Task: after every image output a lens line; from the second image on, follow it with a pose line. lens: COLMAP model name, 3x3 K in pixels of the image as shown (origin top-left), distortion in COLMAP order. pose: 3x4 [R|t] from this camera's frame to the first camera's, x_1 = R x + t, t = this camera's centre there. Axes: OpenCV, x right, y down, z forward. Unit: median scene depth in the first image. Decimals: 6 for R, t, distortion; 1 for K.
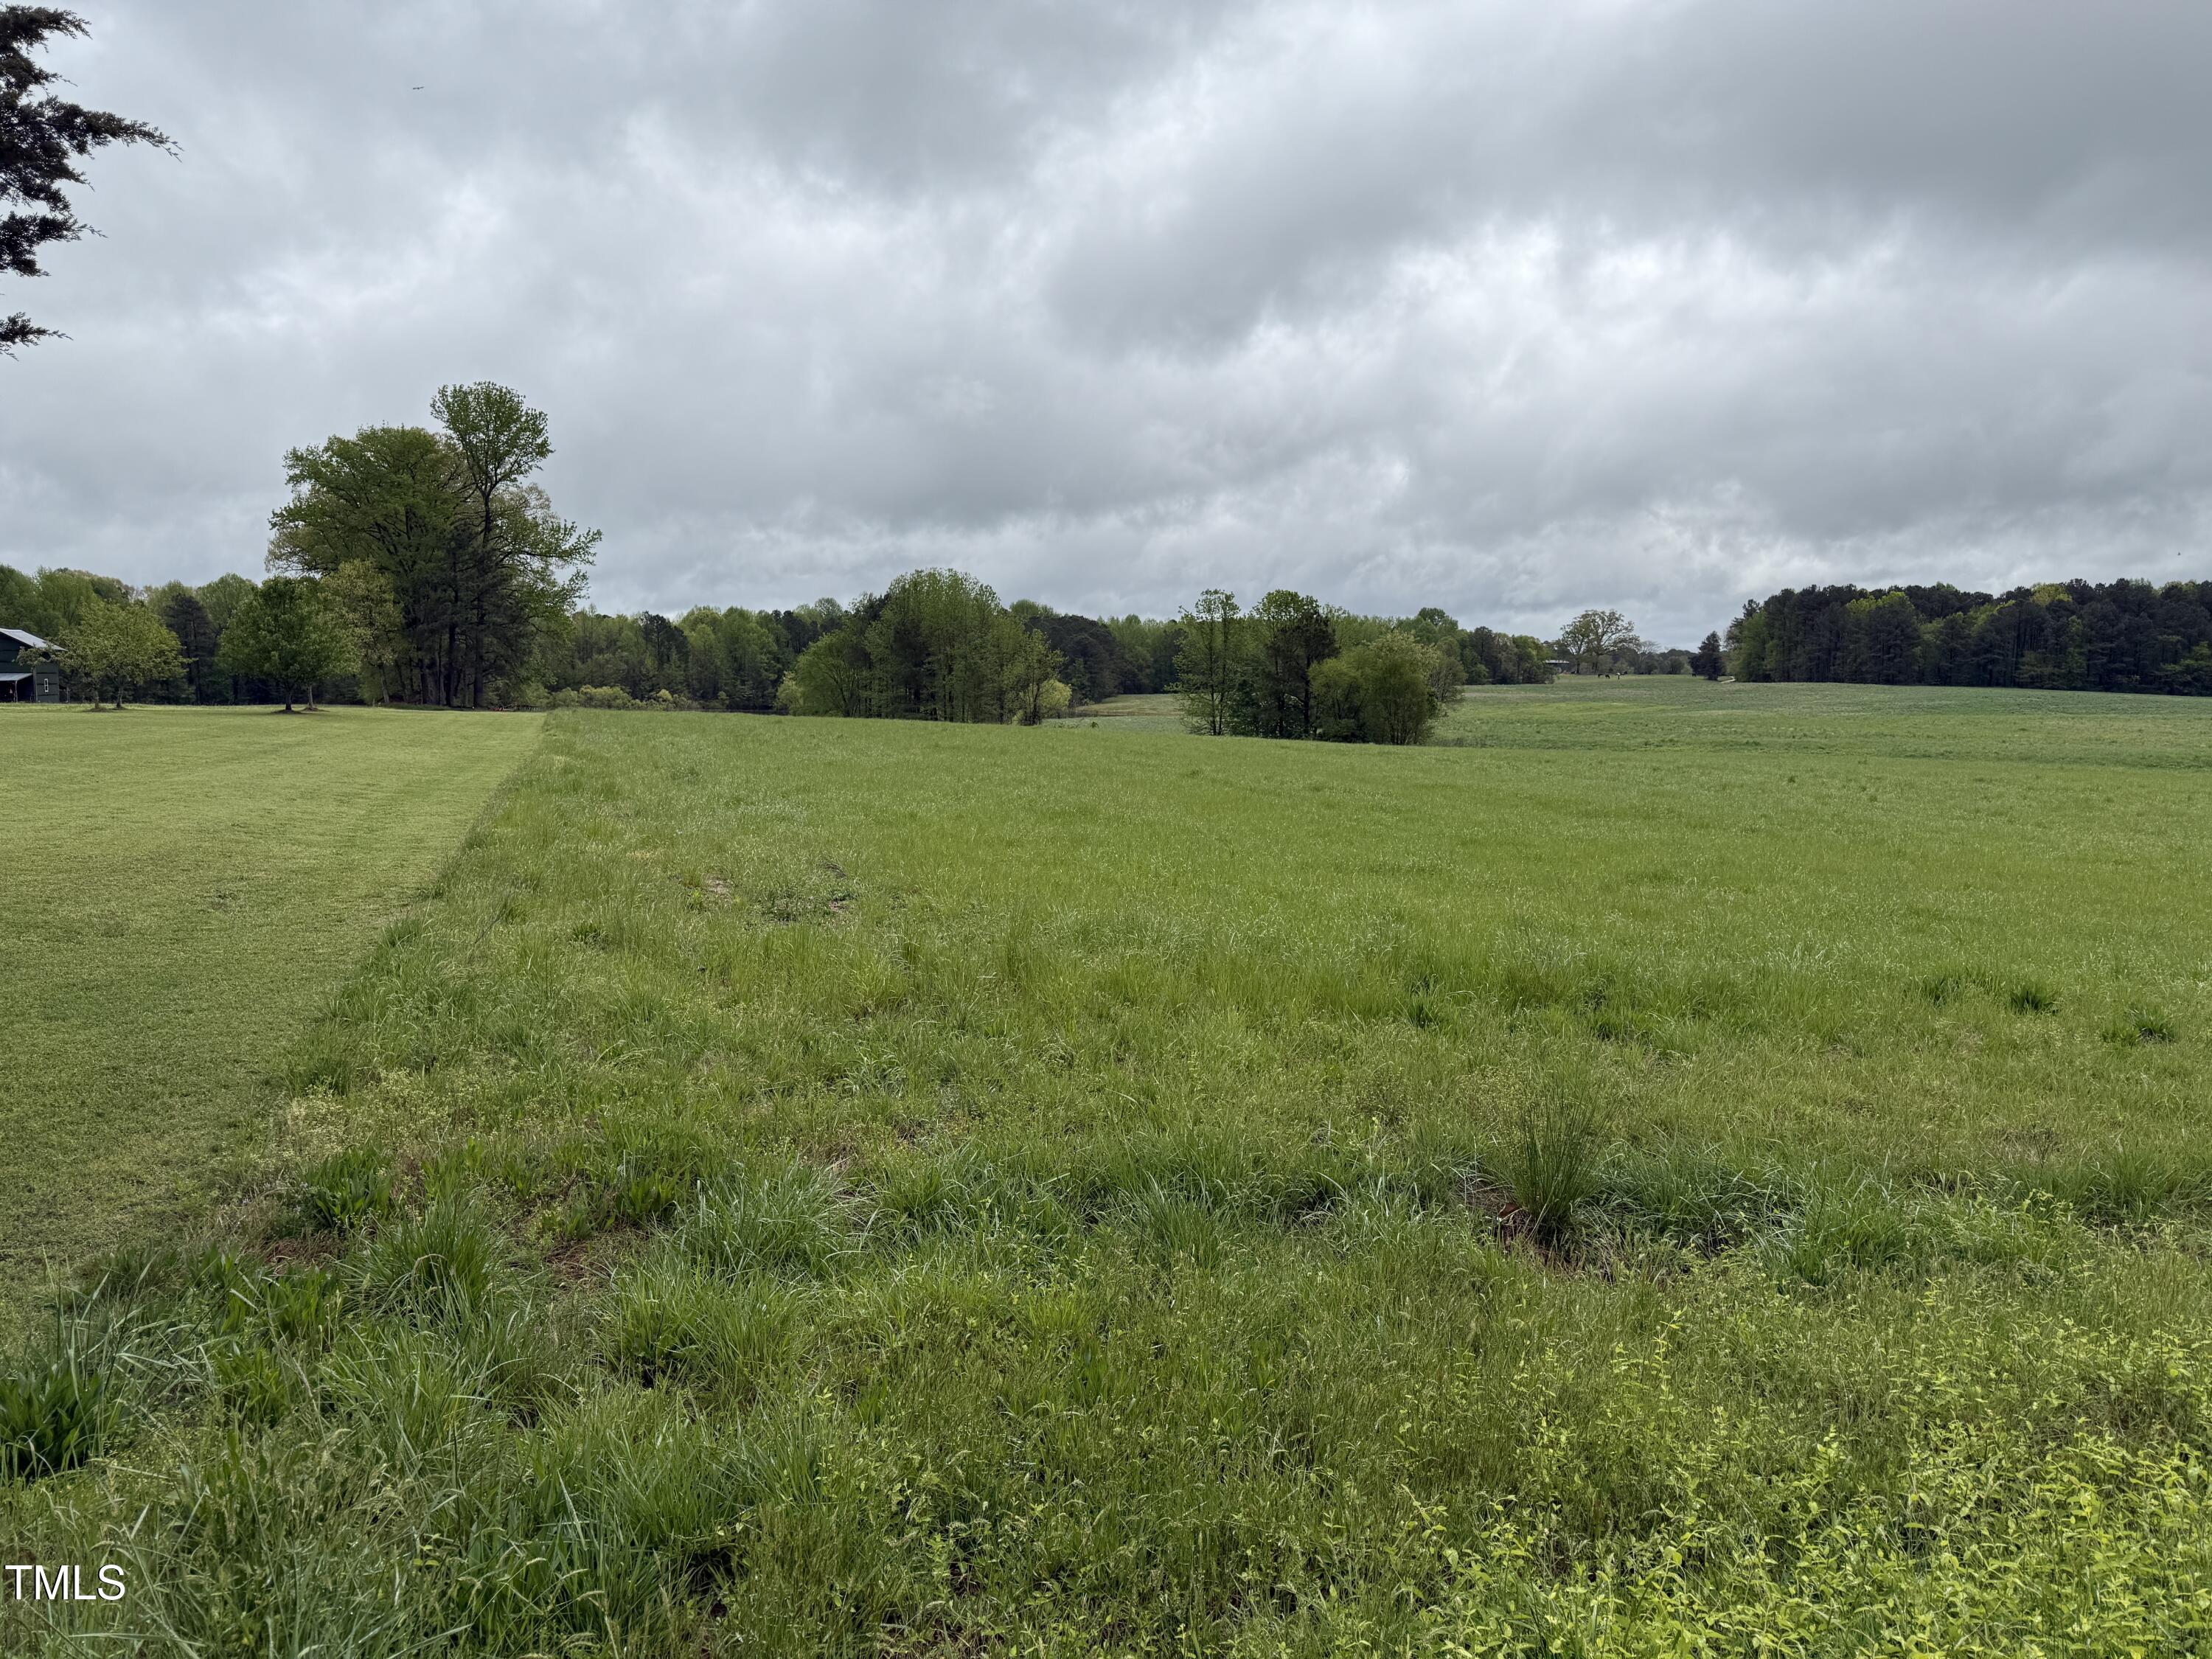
lens RADIAL K [[1529.3, 0, 1165.3], [0, 1529.3, 801.7], [0, 0, 1]] dist [-0.000810, -0.018560]
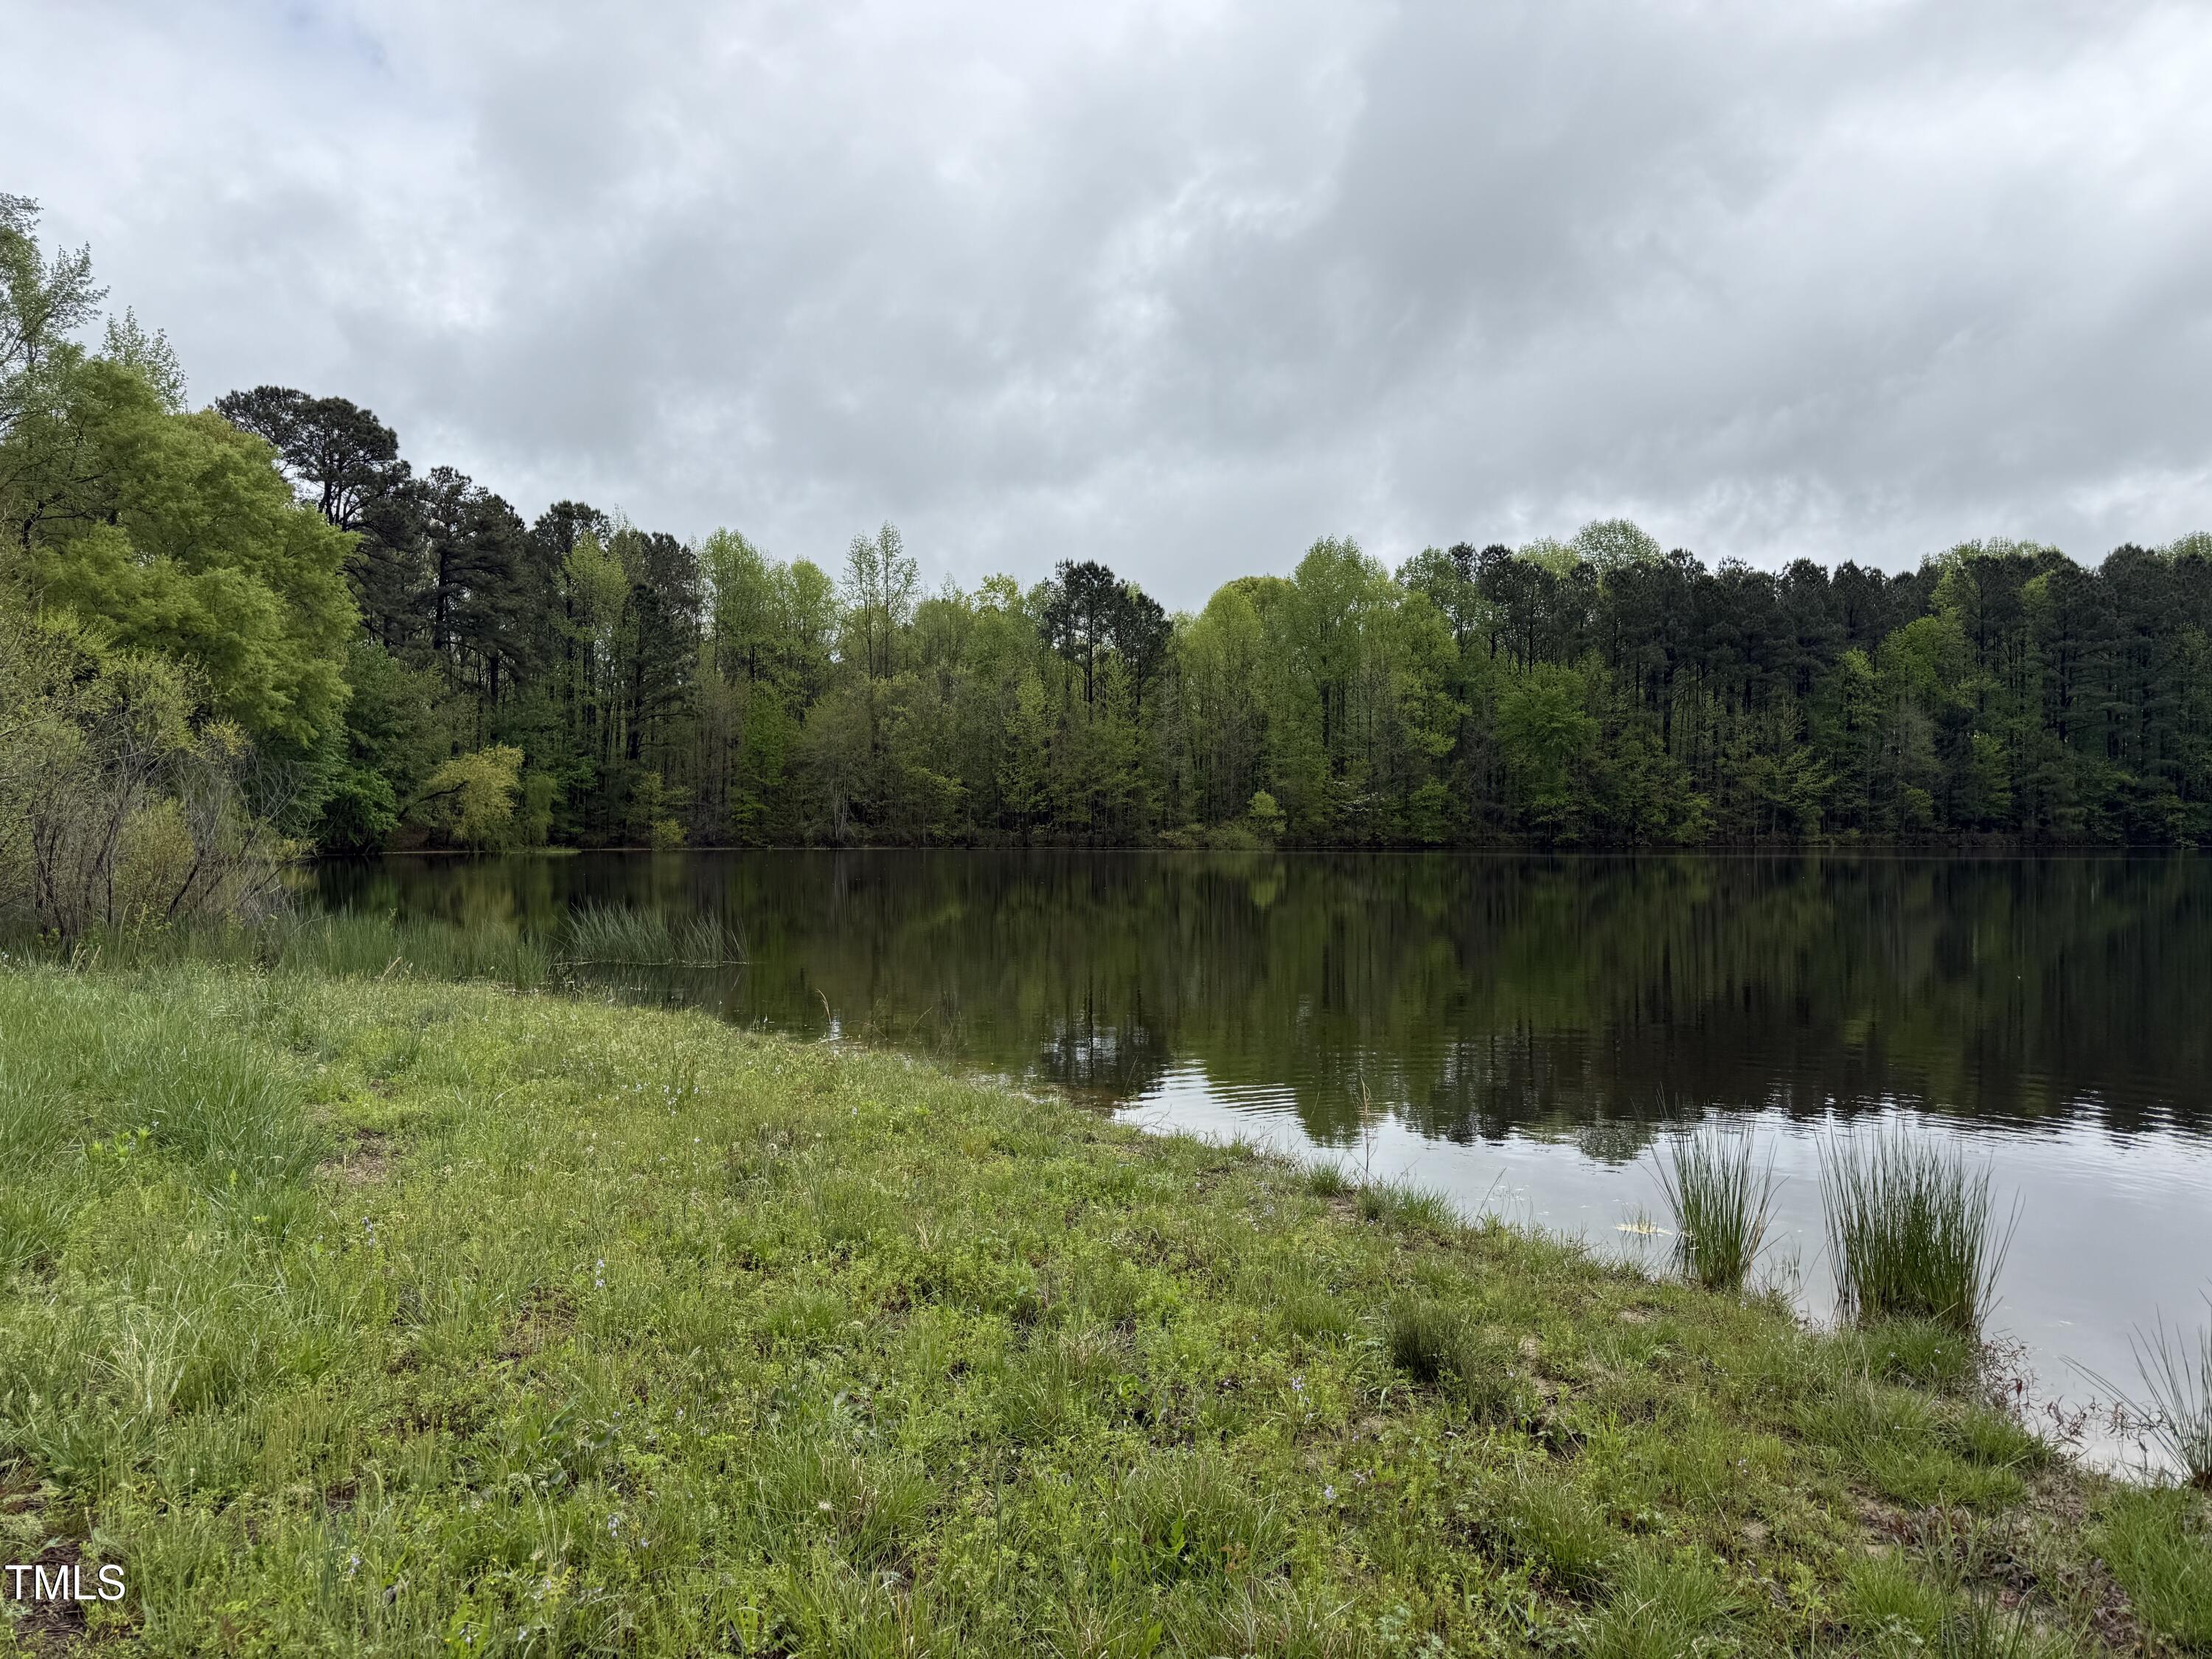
lens RADIAL K [[1529.3, 0, 1088.7], [0, 1529.3, 830.8], [0, 0, 1]] dist [-0.000810, -0.018560]
pose [[0.871522, 0.003658, -0.490343, -0.172960], [-0.039413, 0.997259, -0.062611, -0.044750], [0.488770, 0.073893, 0.869278, 0.722567]]
